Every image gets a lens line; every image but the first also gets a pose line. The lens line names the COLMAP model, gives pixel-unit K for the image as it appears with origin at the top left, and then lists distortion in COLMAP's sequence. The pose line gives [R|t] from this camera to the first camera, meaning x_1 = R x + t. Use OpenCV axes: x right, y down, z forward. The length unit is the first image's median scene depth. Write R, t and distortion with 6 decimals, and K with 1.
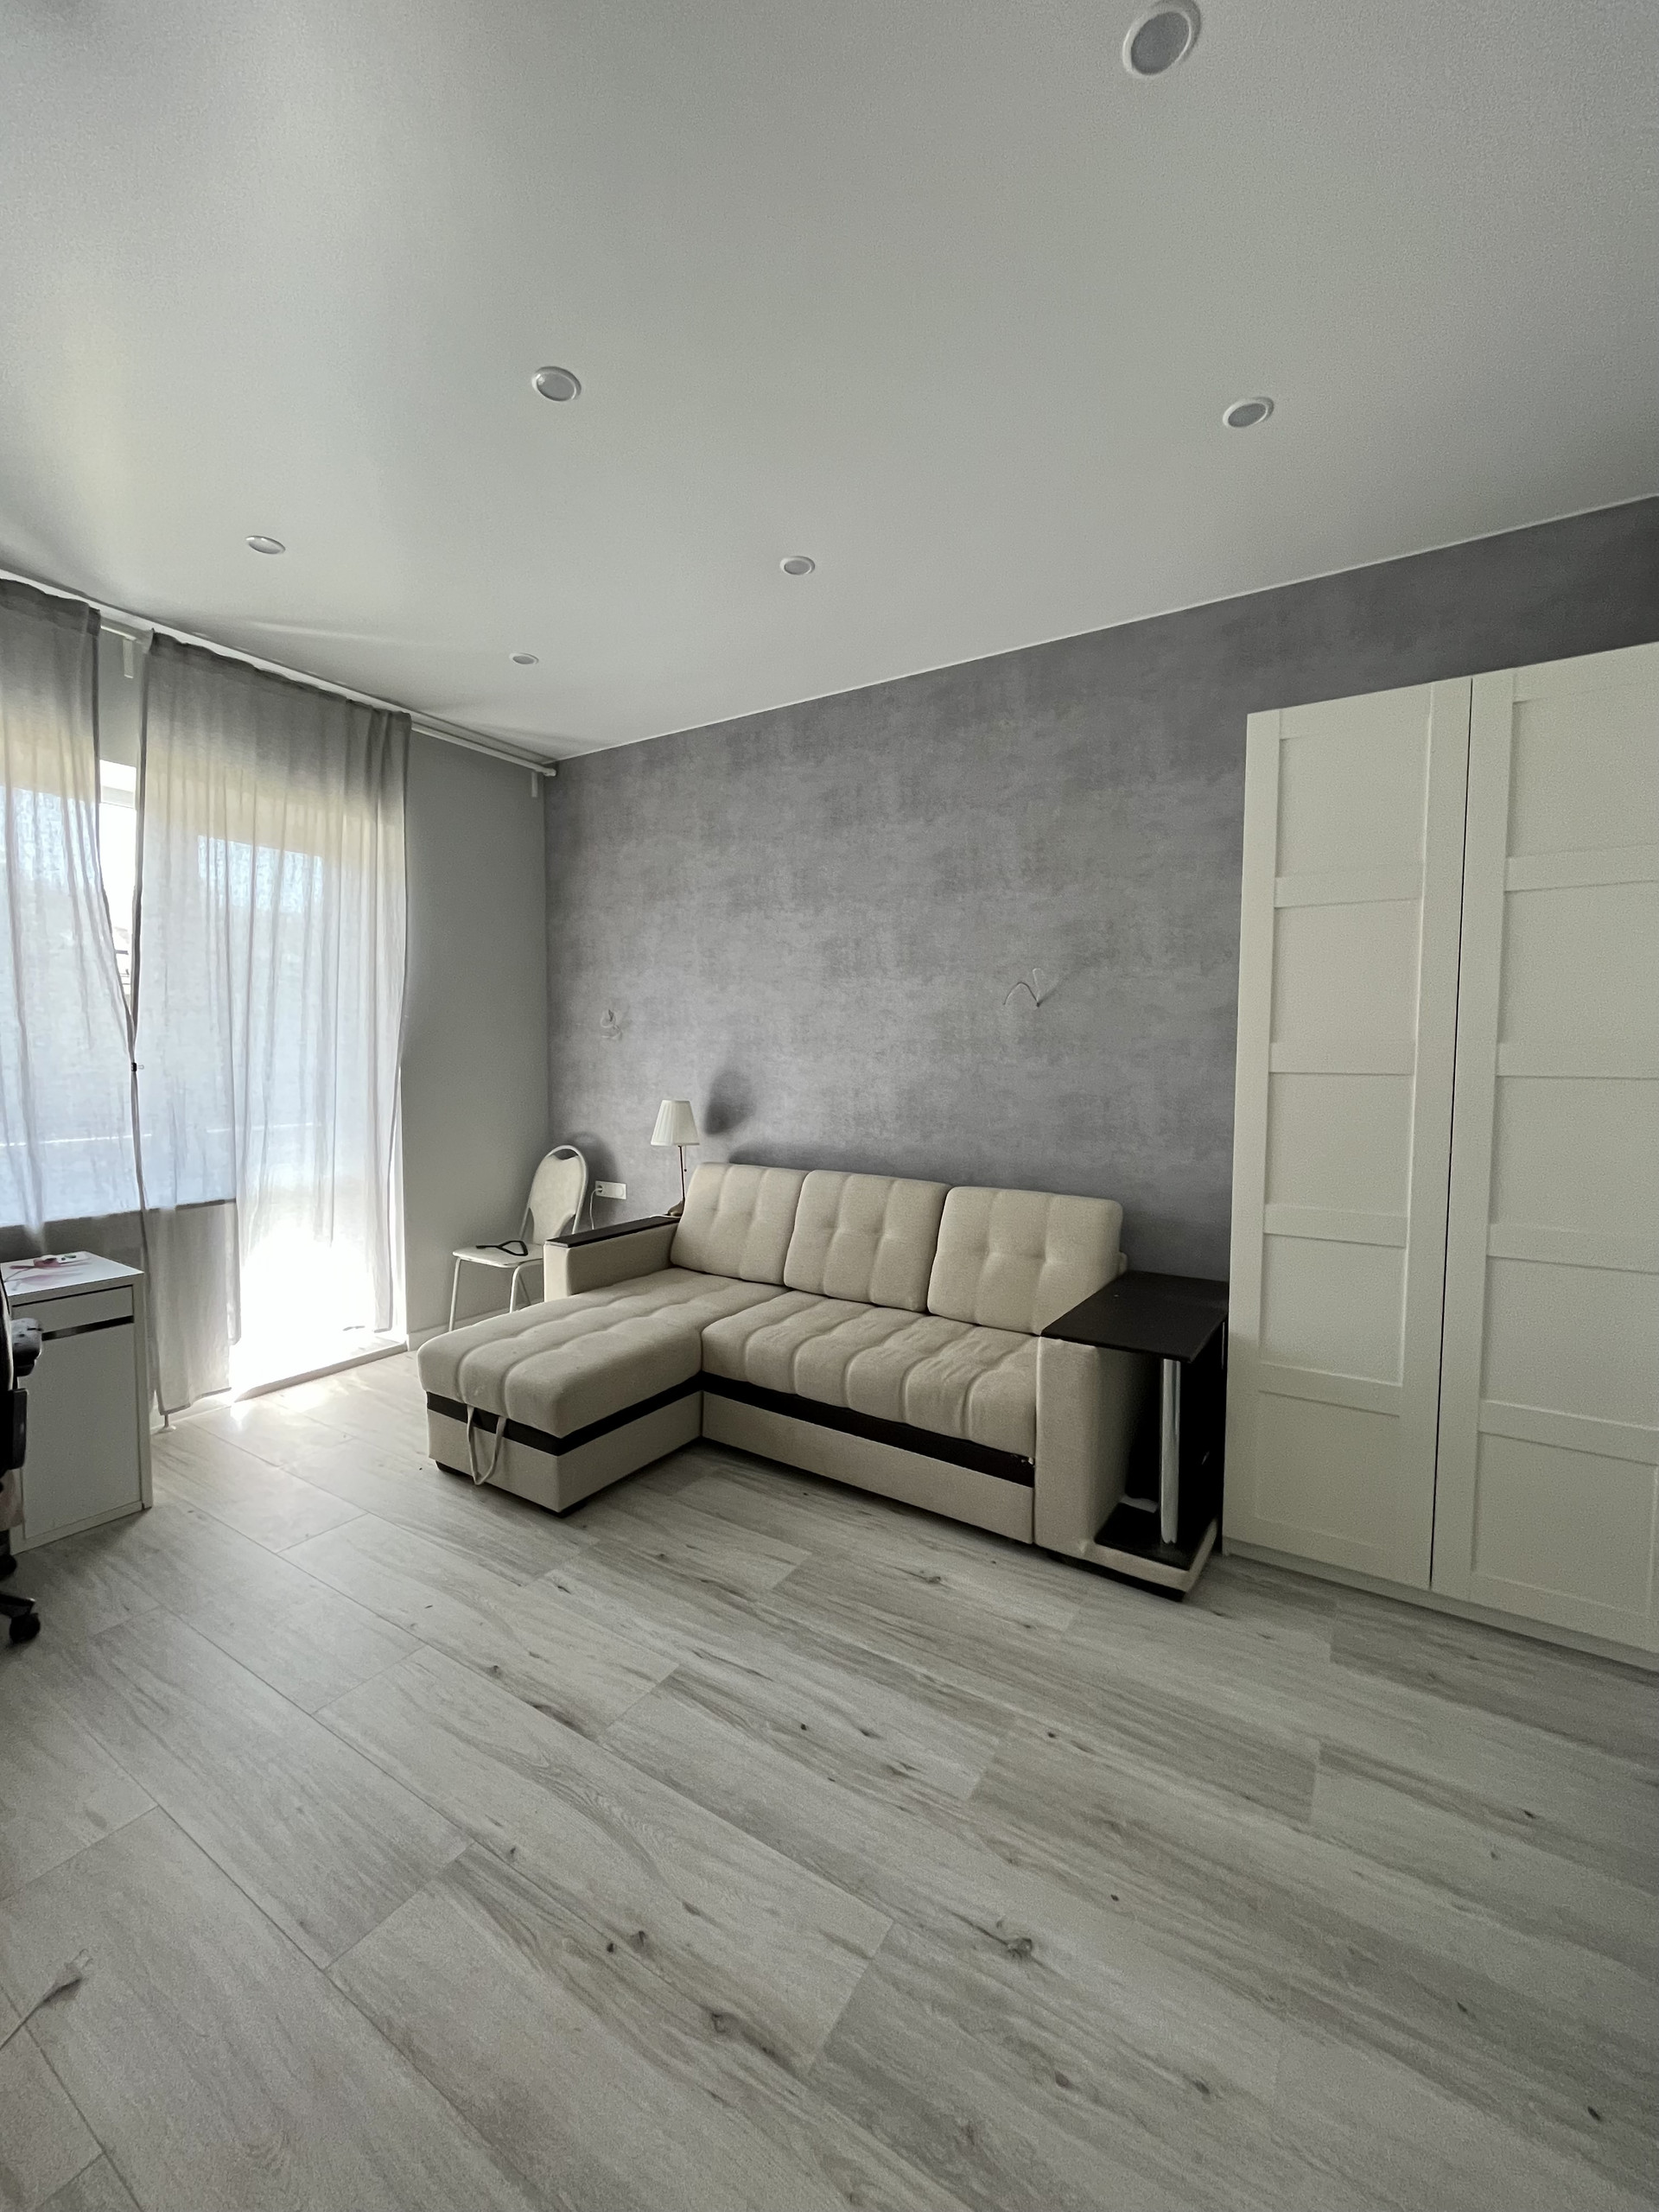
lens RADIAL K [[893.7, 0, 829.5], [0, 893.7, 1106.0], [0, 0, 1]] dist [-0.000151, -0.015681]
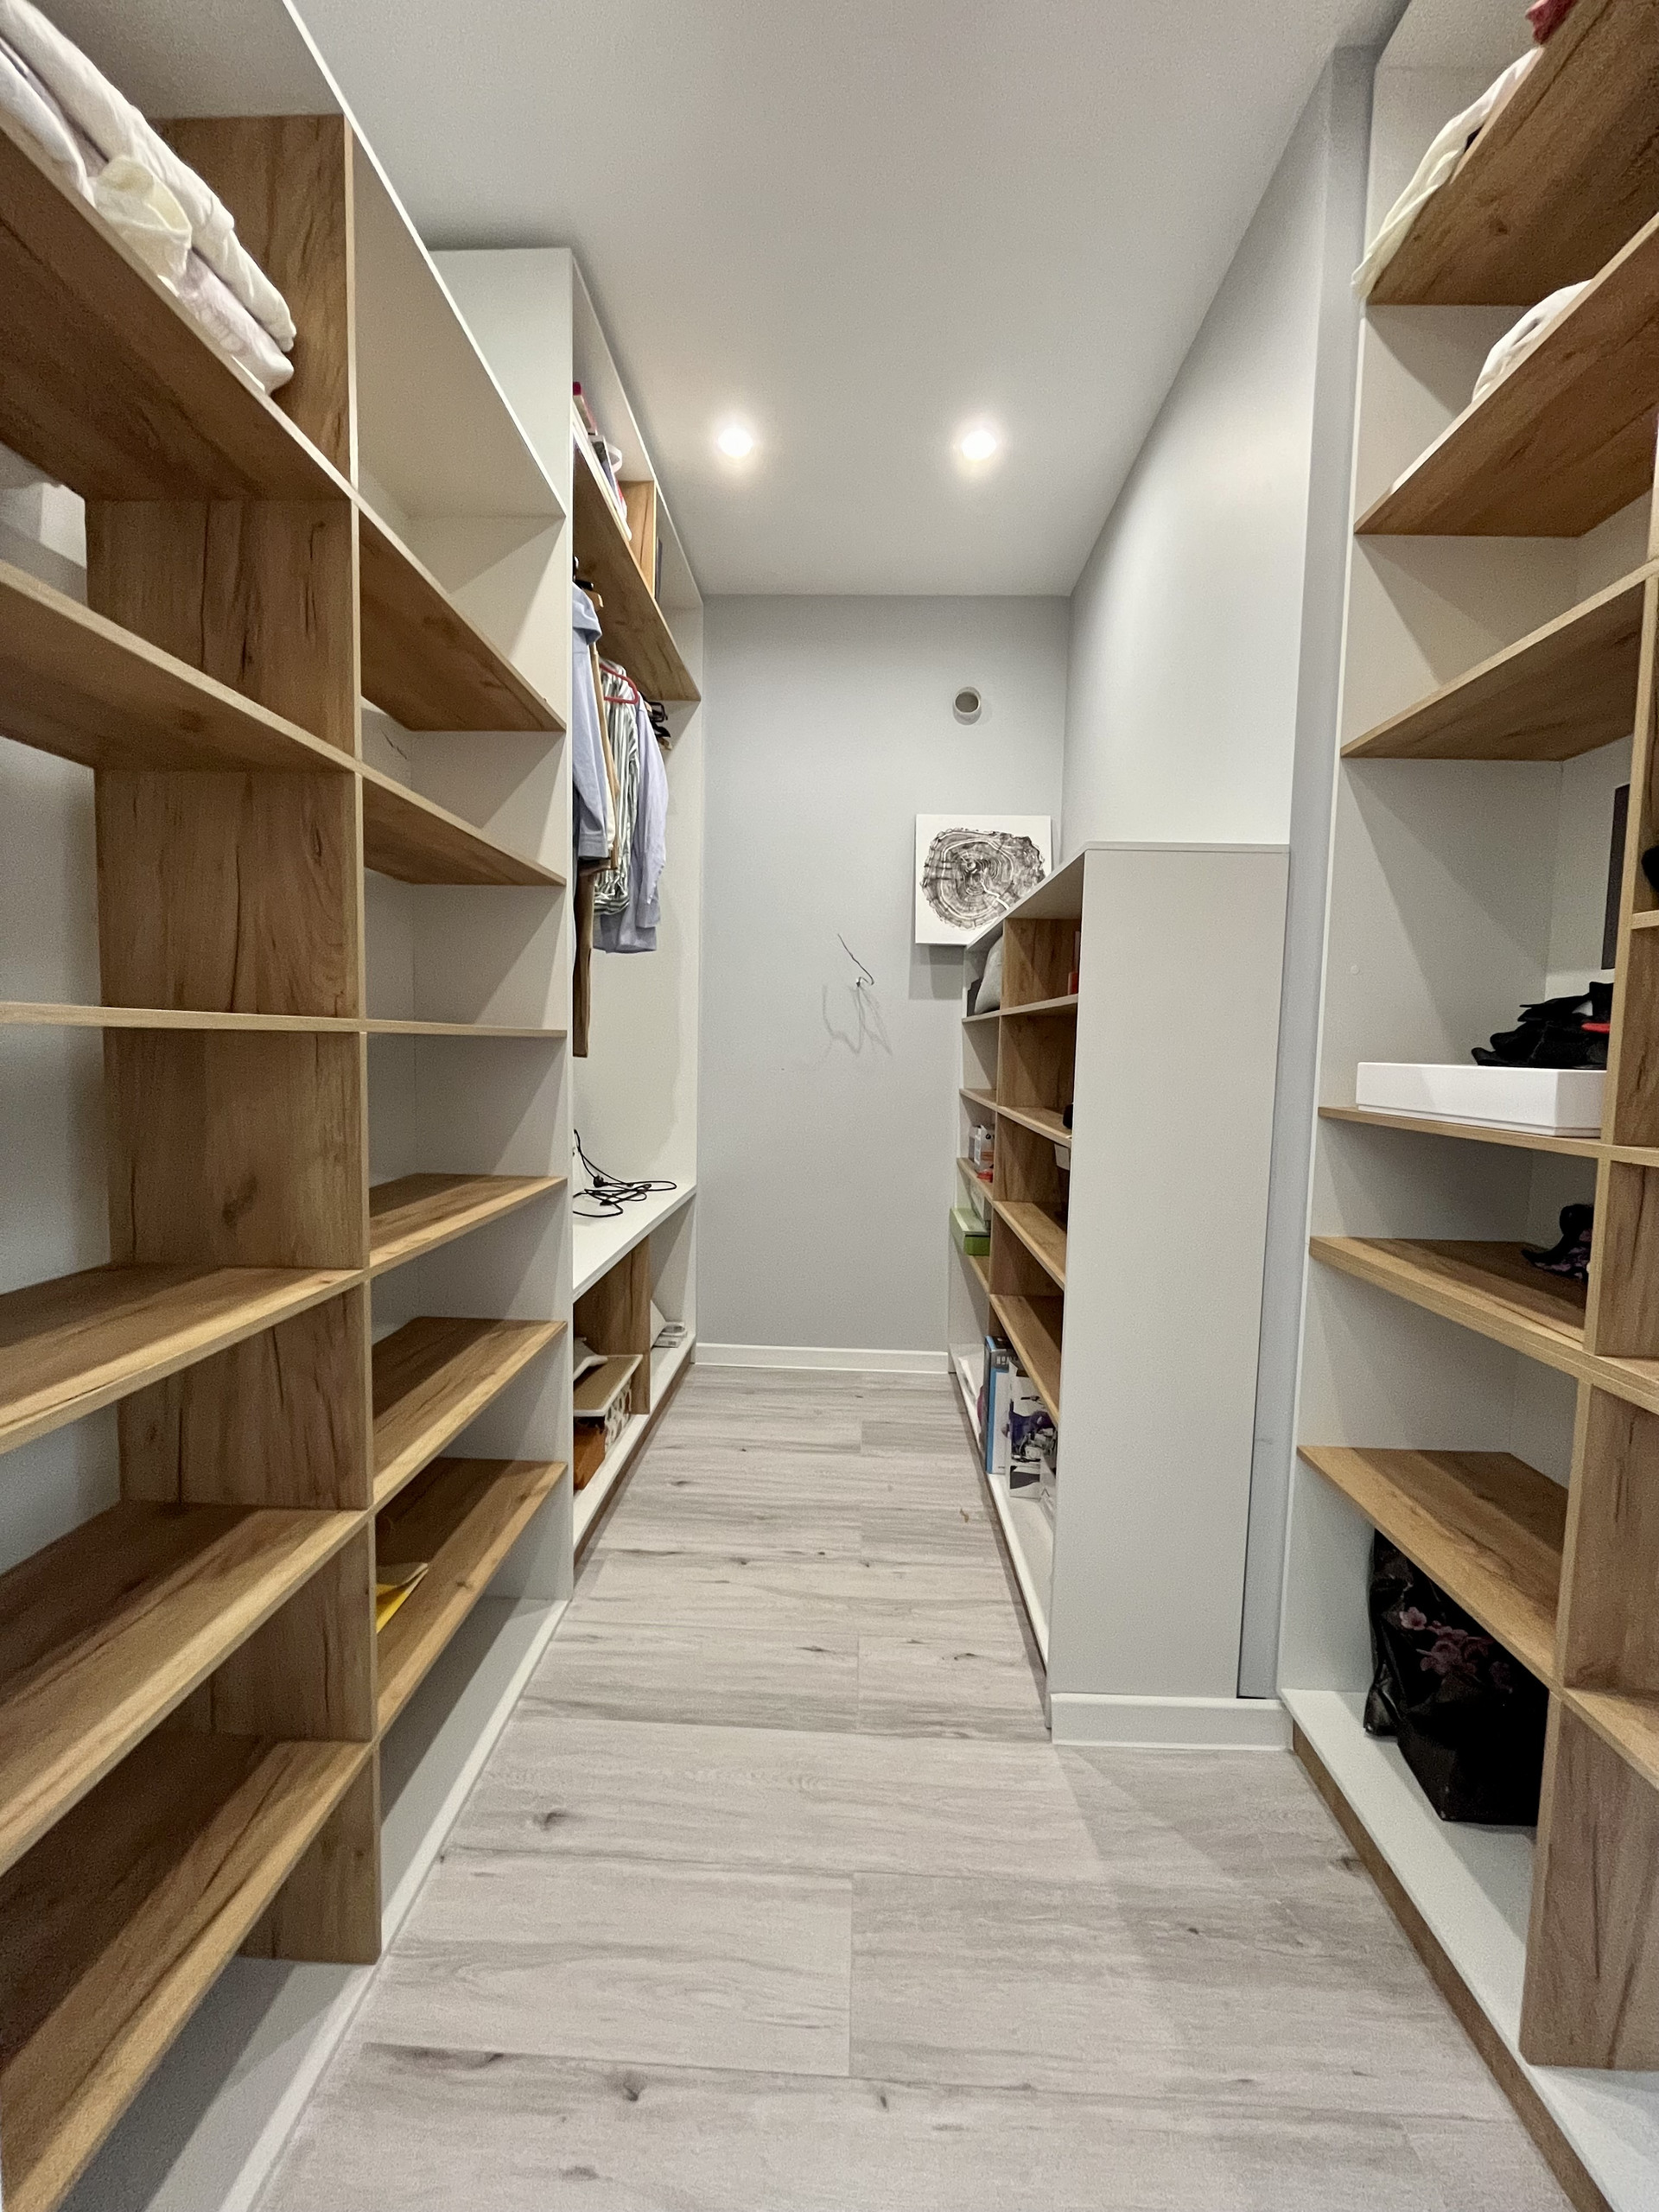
lens RADIAL K [[893.7, 0, 829.5], [0, 893.7, 1106.0], [0, 0, 1]] dist [-0.000151, -0.015681]
pose [[-0.870644, 0.435464, -0.228801, -0.590219], [-0.009719, 0.449807, 0.893073, -0.036894], [0.491818, 0.779772, -0.387390, 0.805356]]
